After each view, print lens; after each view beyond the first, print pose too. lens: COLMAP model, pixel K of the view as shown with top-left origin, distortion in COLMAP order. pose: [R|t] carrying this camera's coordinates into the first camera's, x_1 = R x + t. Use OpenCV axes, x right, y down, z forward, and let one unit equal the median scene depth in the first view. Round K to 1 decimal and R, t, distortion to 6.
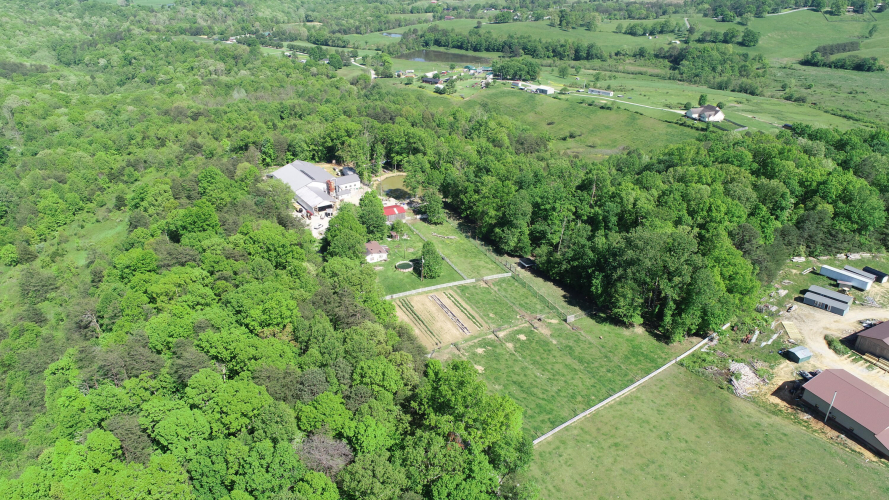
lens RADIAL K [[604.4, 0, 444.7], [0, 604.4, 248.7], [0, 0, 1]] dist [0.000082, 0.006203]
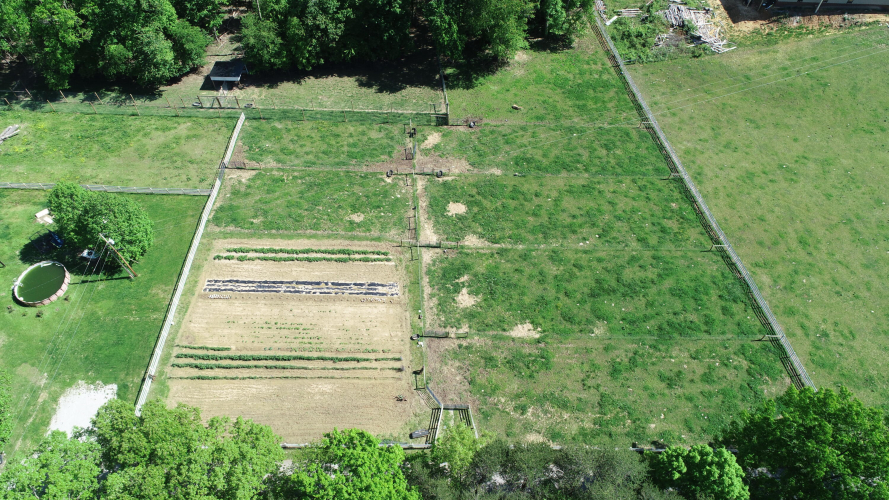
lens RADIAL K [[604.4, 0, 441.8], [0, 604.4, 250.7], [0, 0, 1]] dist [0.000082, 0.006203]
pose [[0.475593, -0.739354, 0.476619, -0.053827], [0.395518, 0.663692, 0.634885, -0.058040], [-0.785733, -0.113436, 0.608075, 0.290748]]
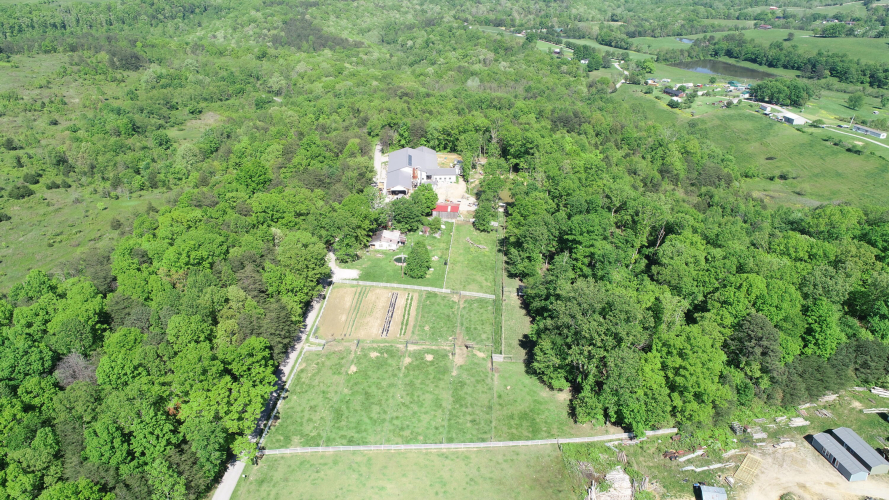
lens RADIAL K [[604.4, 0, 442.9], [0, 604.4, 250.6], [0, 0, 1]] dist [0.000082, 0.006203]
pose [[0.853845, 0.241544, -0.461092, 0.220597], [-0.239146, 0.968827, 0.064675, -0.033024], [0.462340, 0.055046, 0.884993, 0.068432]]
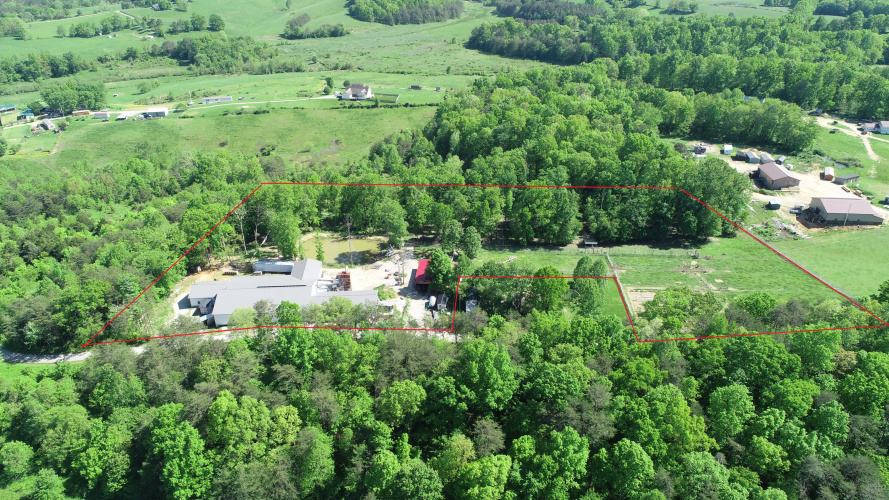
lens RADIAL K [[604.4, 0, 445.1], [0, 604.4, 251.2], [0, 0, 1]] dist [0.000082, 0.006203]
pose [[0.505358, -0.414954, 0.756588, -0.407953], [0.392820, 0.891297, 0.226455, -0.153641], [-0.768313, 0.182762, 0.613427, 0.277441]]
